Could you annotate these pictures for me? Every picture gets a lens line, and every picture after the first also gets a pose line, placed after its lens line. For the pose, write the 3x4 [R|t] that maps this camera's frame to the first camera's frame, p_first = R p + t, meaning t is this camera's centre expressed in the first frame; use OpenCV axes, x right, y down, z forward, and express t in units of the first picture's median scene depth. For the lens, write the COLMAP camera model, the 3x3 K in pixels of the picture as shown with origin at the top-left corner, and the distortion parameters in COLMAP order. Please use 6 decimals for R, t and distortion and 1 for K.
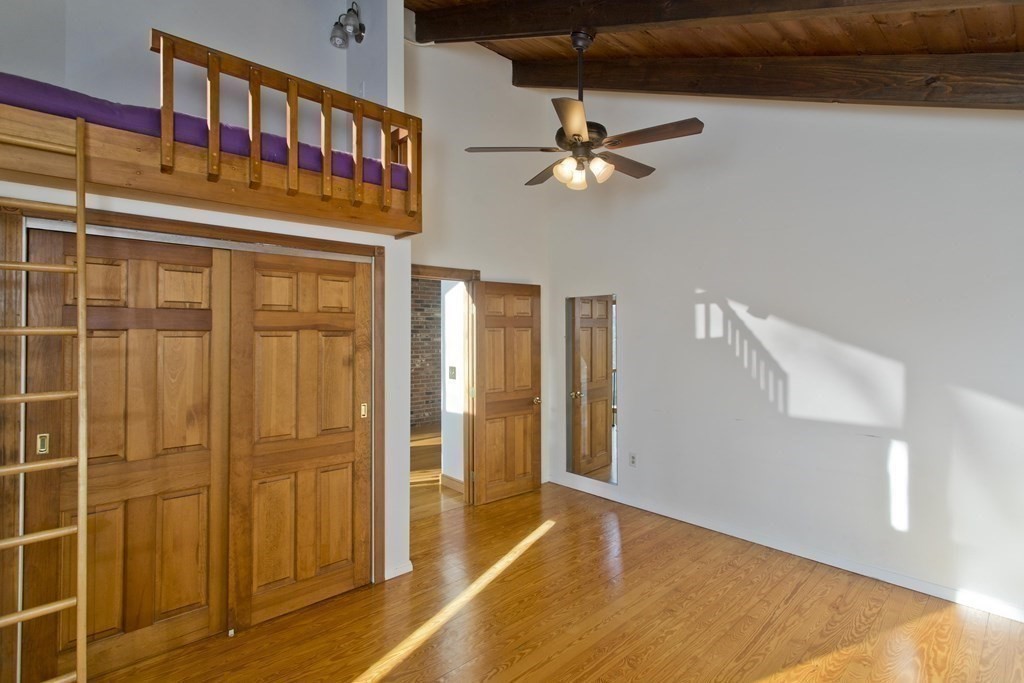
lens RADIAL K [[486.1, 0, 508.6], [0, 486.1, 327.0], [0, 0, 1]] dist [0.001397, 0.001589]
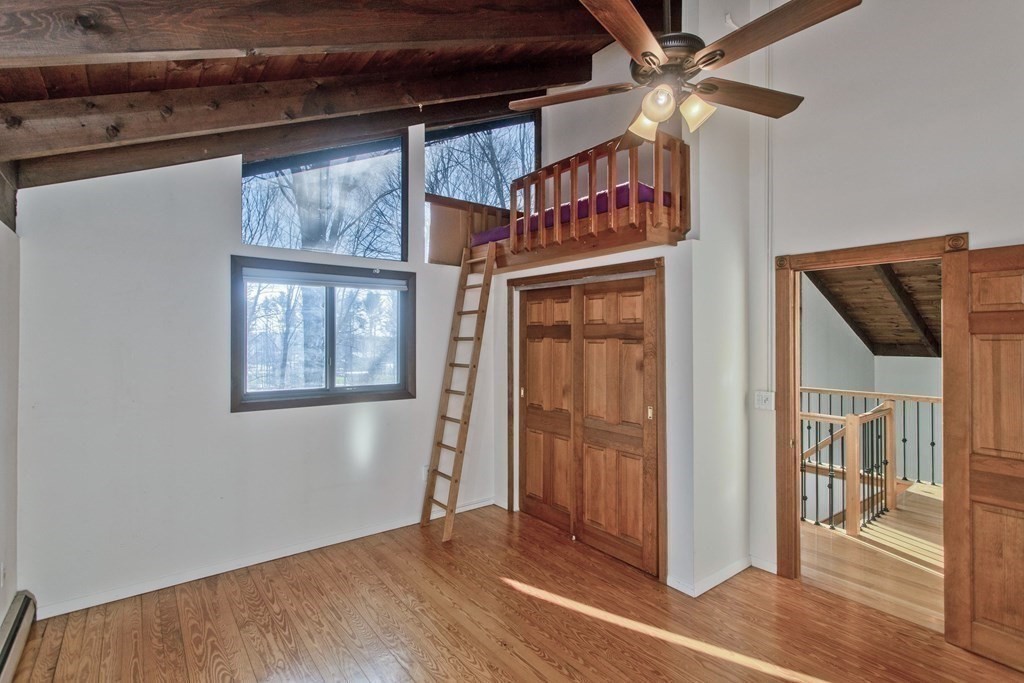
lens RADIAL K [[486.1, 0, 511.7], [0, 486.1, 337.3], [0, 0, 1]] dist [0.001397, 0.001589]
pose [[-0.064009, 0.001319, -0.997948, 0.864420], [0.006418, 0.999979, 0.000910, 0.001210], [0.997929, -0.006346, -0.064016, 0.823452]]
